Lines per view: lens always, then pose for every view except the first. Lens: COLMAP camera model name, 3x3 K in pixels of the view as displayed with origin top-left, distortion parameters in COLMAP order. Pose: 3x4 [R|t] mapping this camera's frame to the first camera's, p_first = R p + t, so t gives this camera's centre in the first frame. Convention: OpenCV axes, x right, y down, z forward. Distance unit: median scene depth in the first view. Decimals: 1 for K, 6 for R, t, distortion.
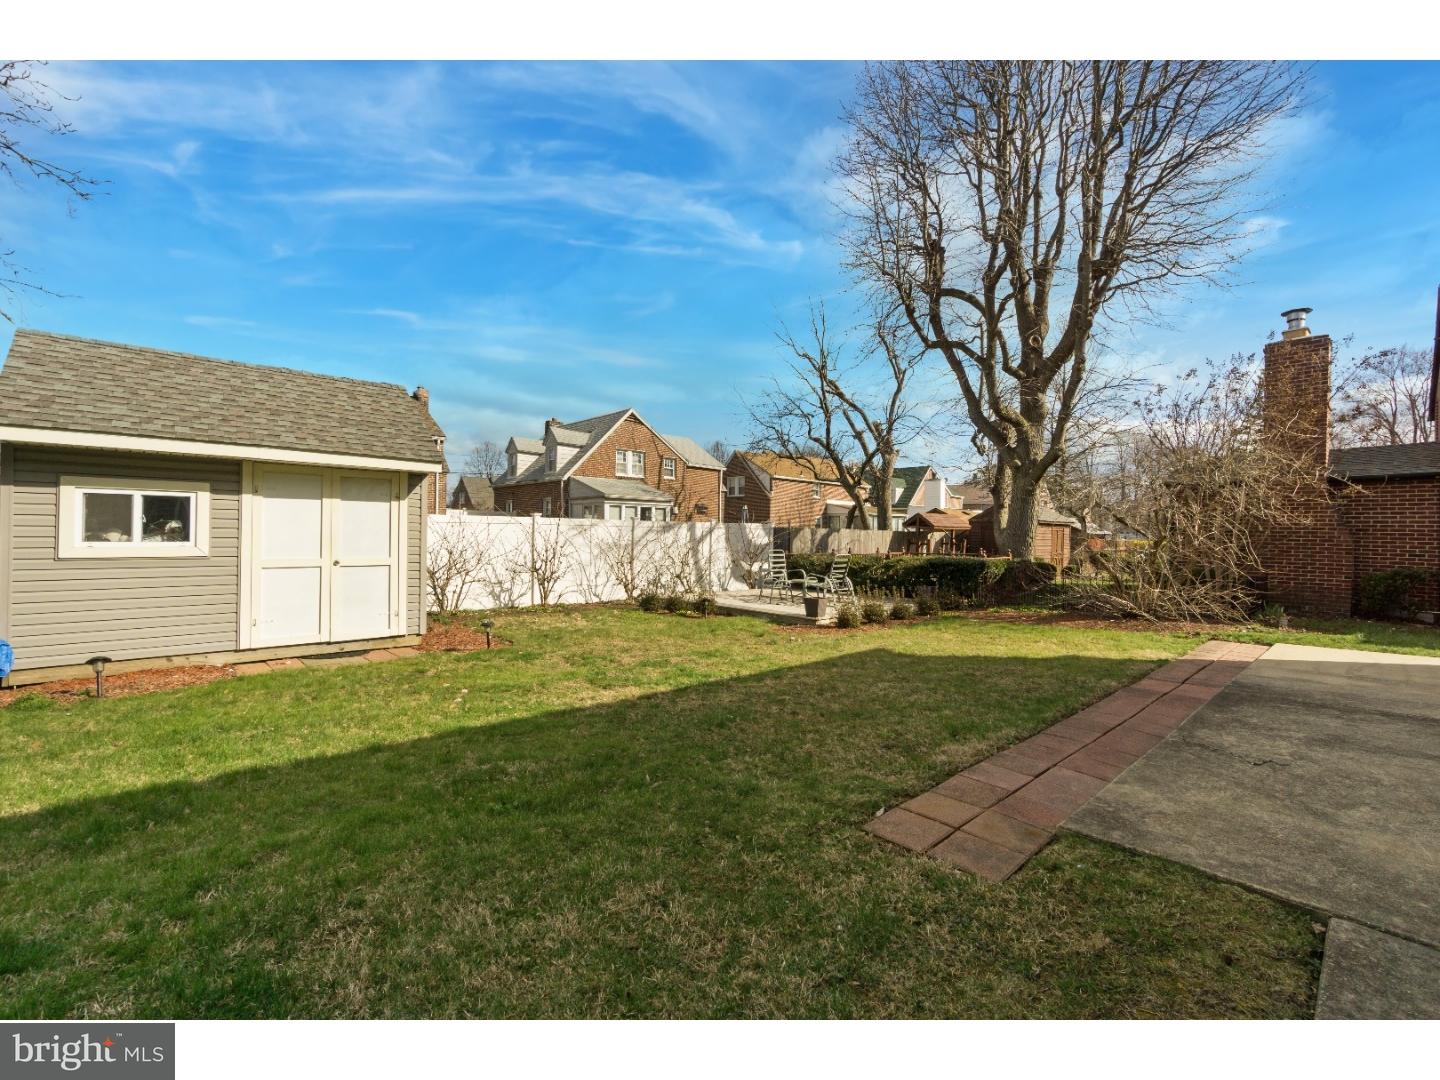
lens RADIAL K [[633.0, 0, 715.0], [0, 633.0, 517.7], [0, 0, 1]] dist [0.000098, 0.000088]
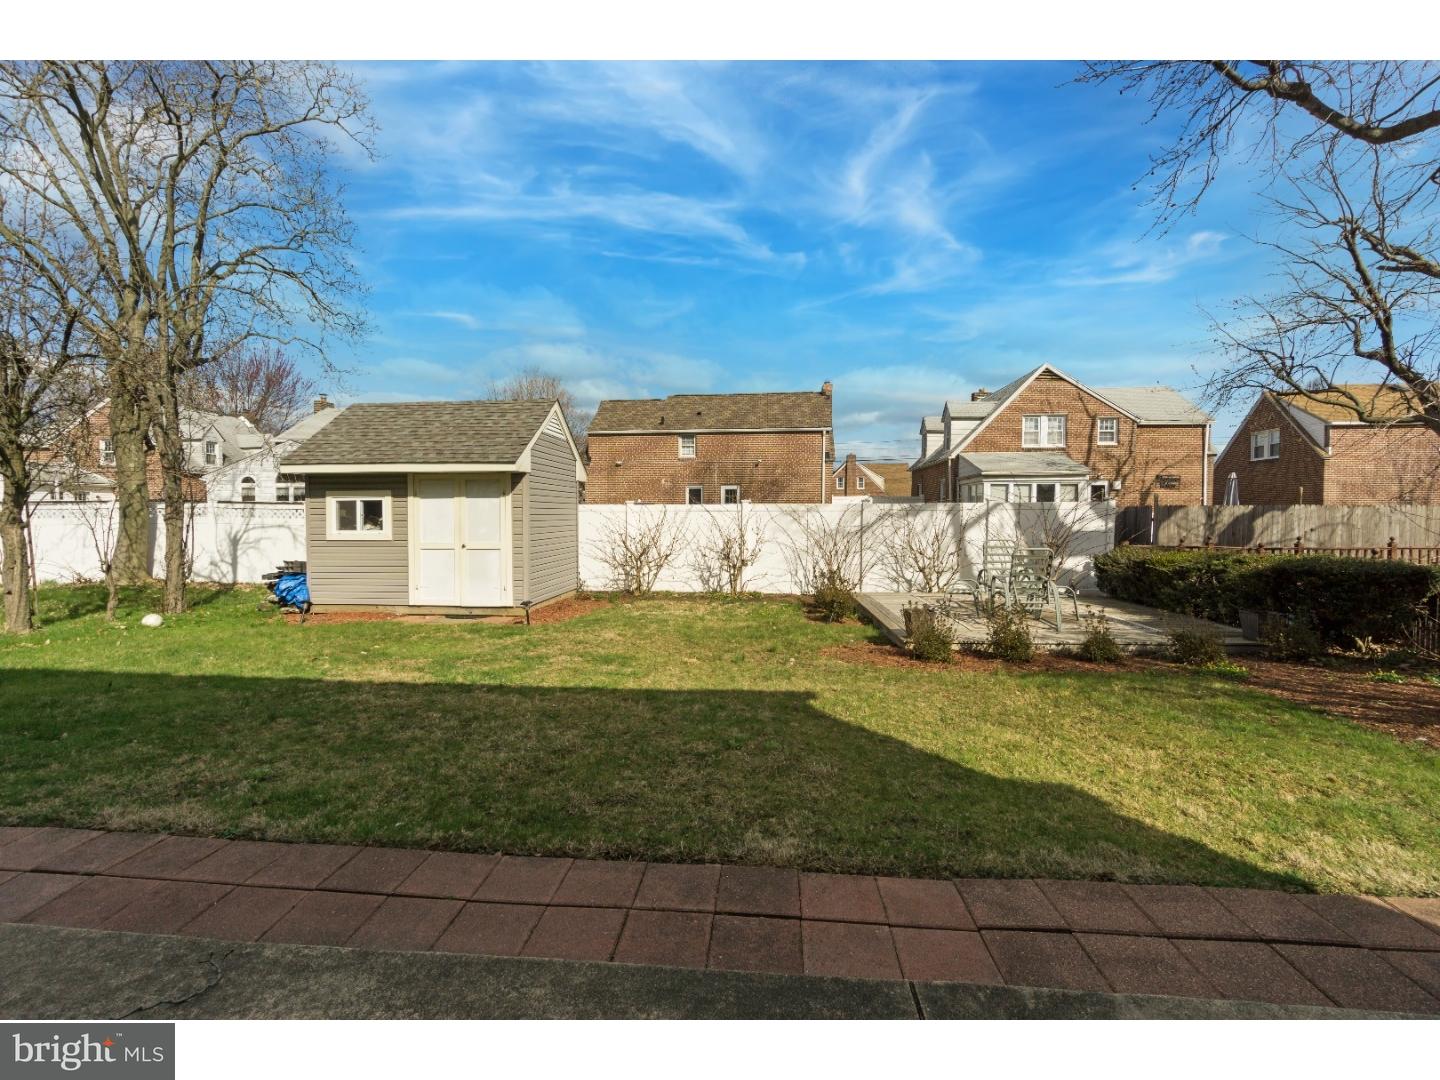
lens RADIAL K [[633.0, 0, 715.0], [0, 633.0, 517.7], [0, 0, 1]] dist [0.000098, 0.000088]
pose [[0.664378, -0.012837, -0.747287, 0.661522], [0.031415, 0.999448, 0.010761, 0.013773], [0.746736, -0.030625, 0.664415, 0.476316]]
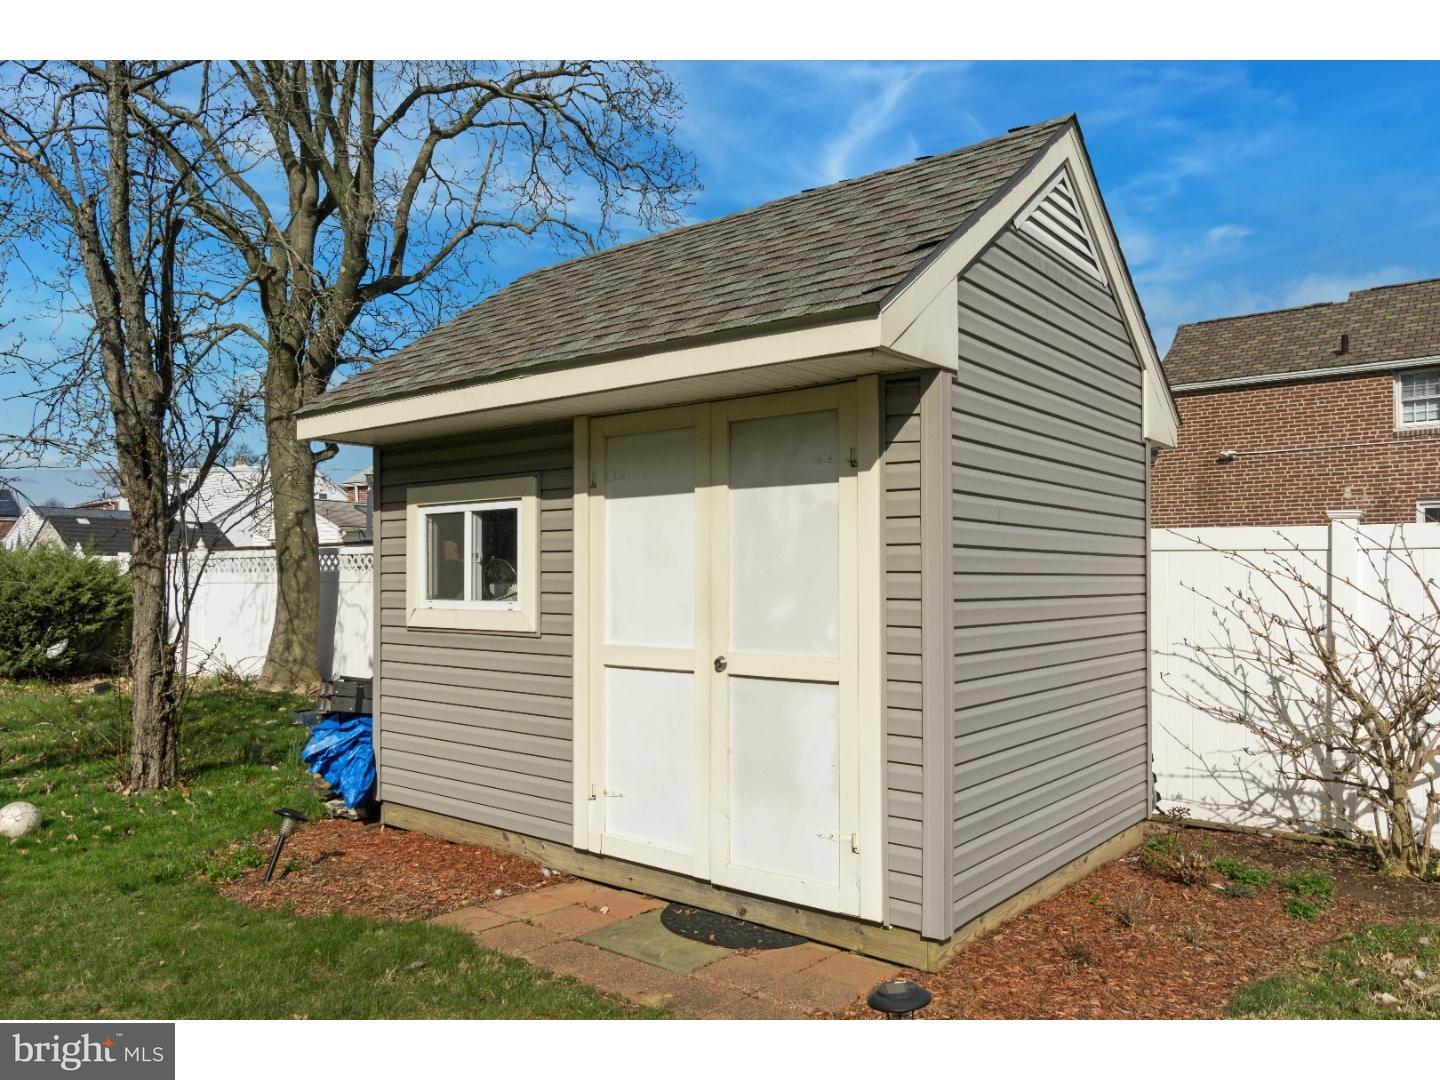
lens RADIAL K [[1037.3, 0, 717.0], [0, 1037.3, 562.2], [0, 0, 1]] dist [0.000281, -0.001692]
pose [[0.144217, -0.031598, -0.989042, -0.015539], [0.024399, 0.999300, -0.028368, 0.027915], [0.989245, -0.020041, 0.144887, 0.835990]]
